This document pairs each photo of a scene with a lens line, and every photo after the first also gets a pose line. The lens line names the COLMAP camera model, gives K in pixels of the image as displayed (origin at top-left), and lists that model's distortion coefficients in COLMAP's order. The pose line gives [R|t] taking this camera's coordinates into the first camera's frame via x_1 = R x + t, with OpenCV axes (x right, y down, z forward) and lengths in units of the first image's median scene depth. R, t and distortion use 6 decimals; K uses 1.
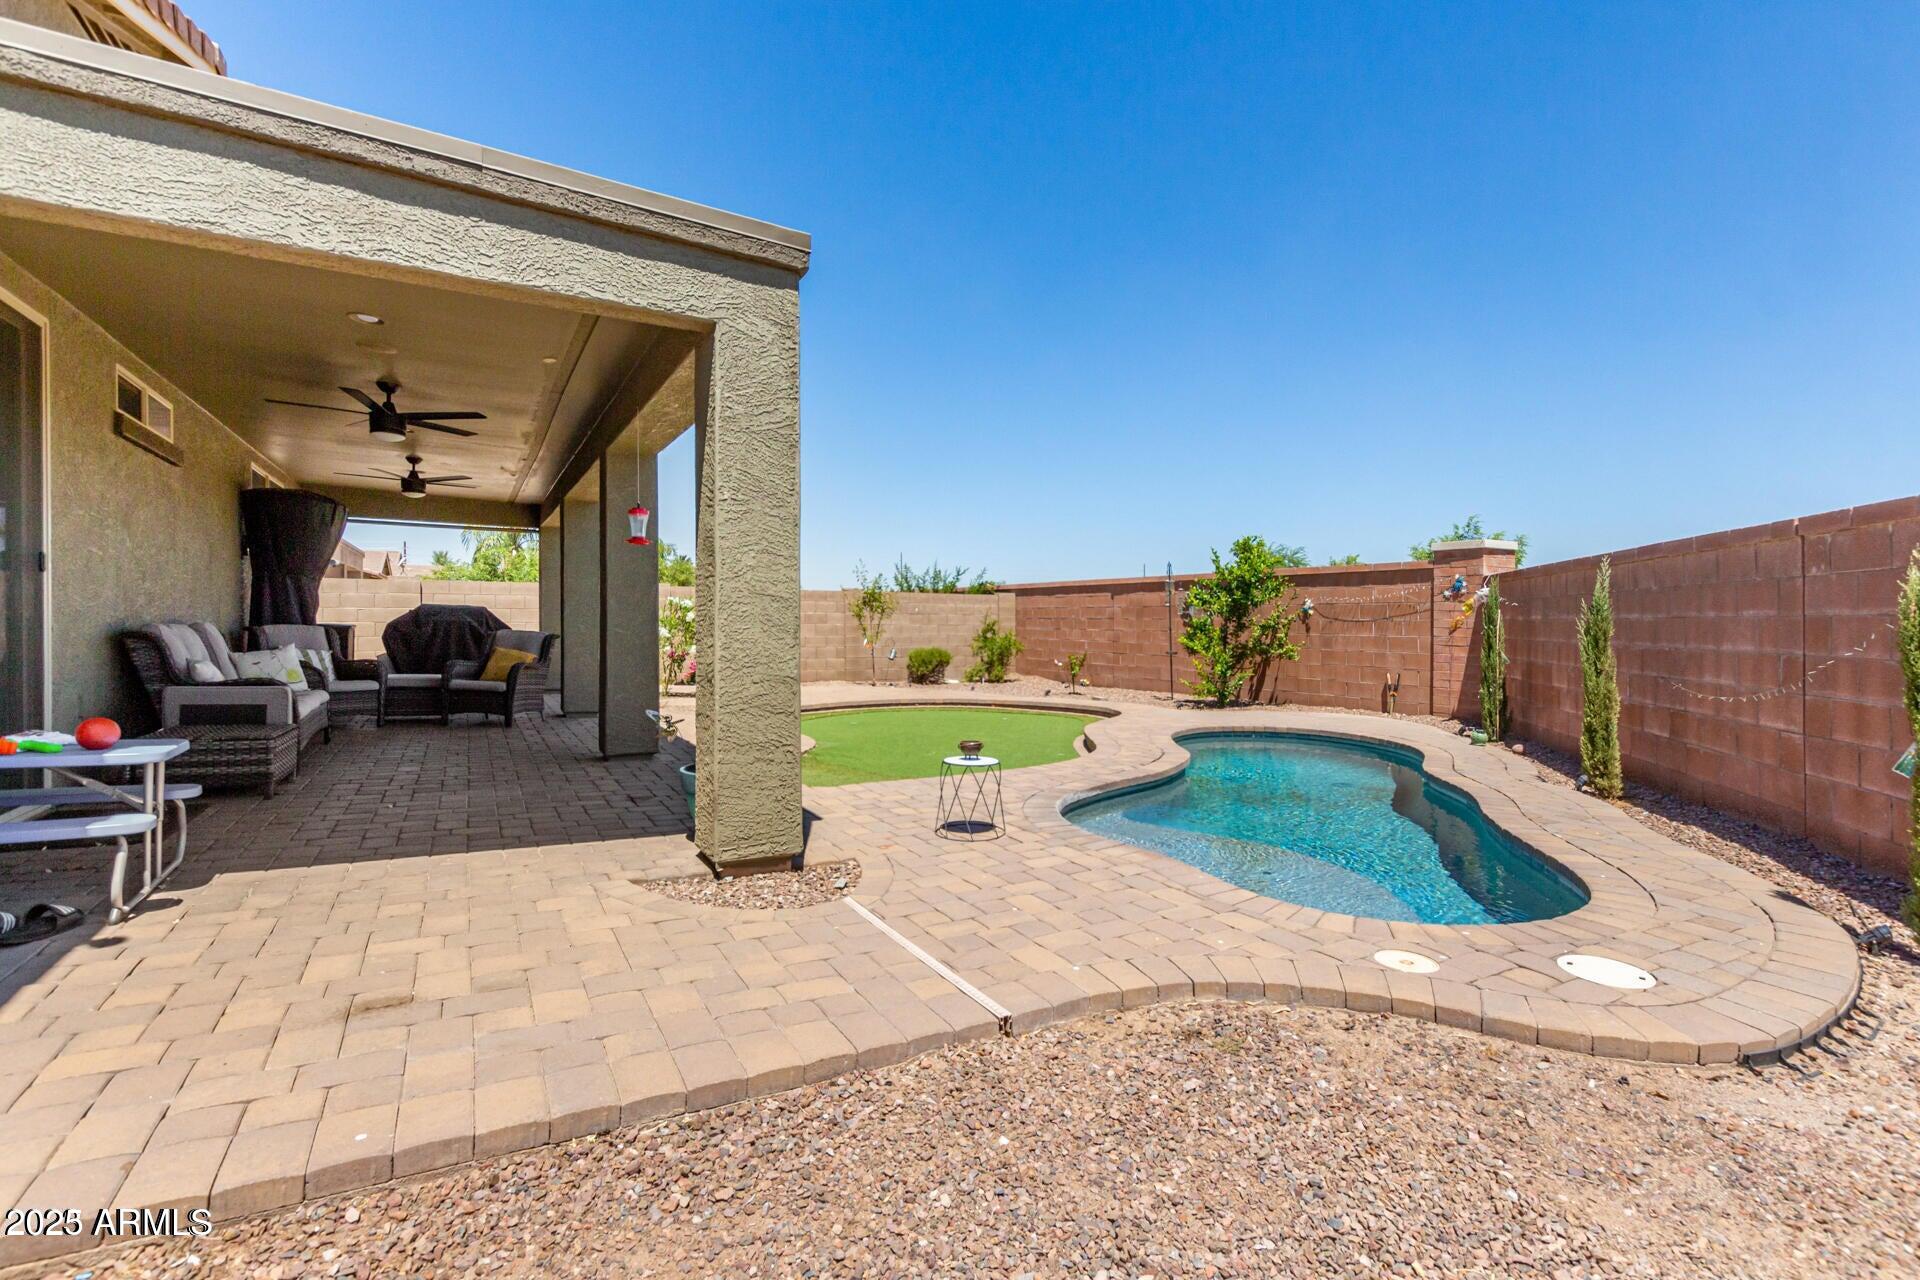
lens RADIAL K [[896.4, 0, 958.5], [0, 896.4, 629.2], [0, 0, 1]] dist [-0.000831, -0.000056]
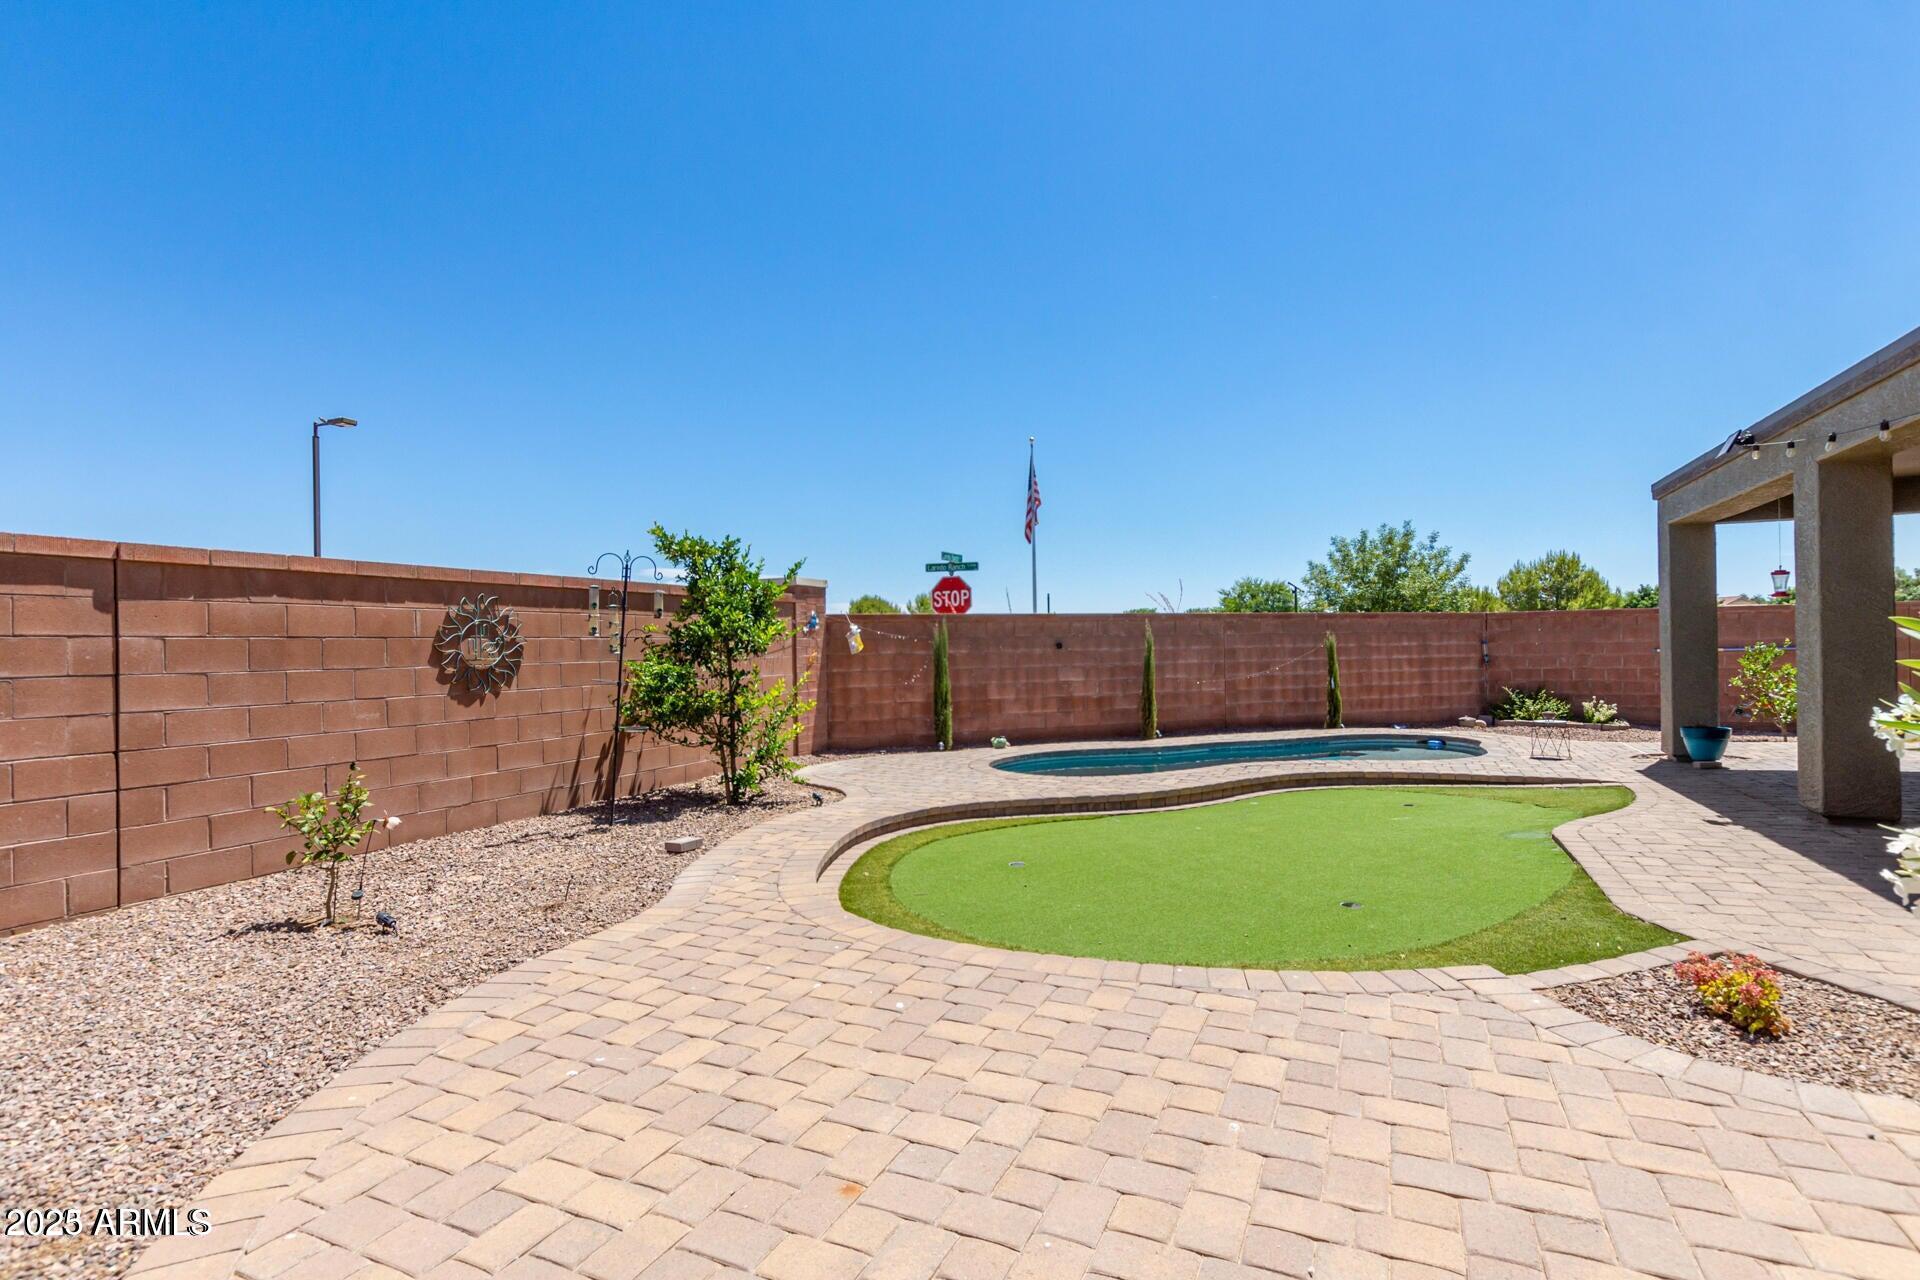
lens RADIAL K [[896.4, 0, 962.7], [0, 896.4, 639.3], [0, 0, 1]] dist [-0.000831, -0.000056]
pose [[-0.575330, 0.004468, 0.817909, -0.385577], [0.016415, 0.999847, 0.006084, -0.031945], [-0.817757, 0.016926, -0.575315, 1.436986]]
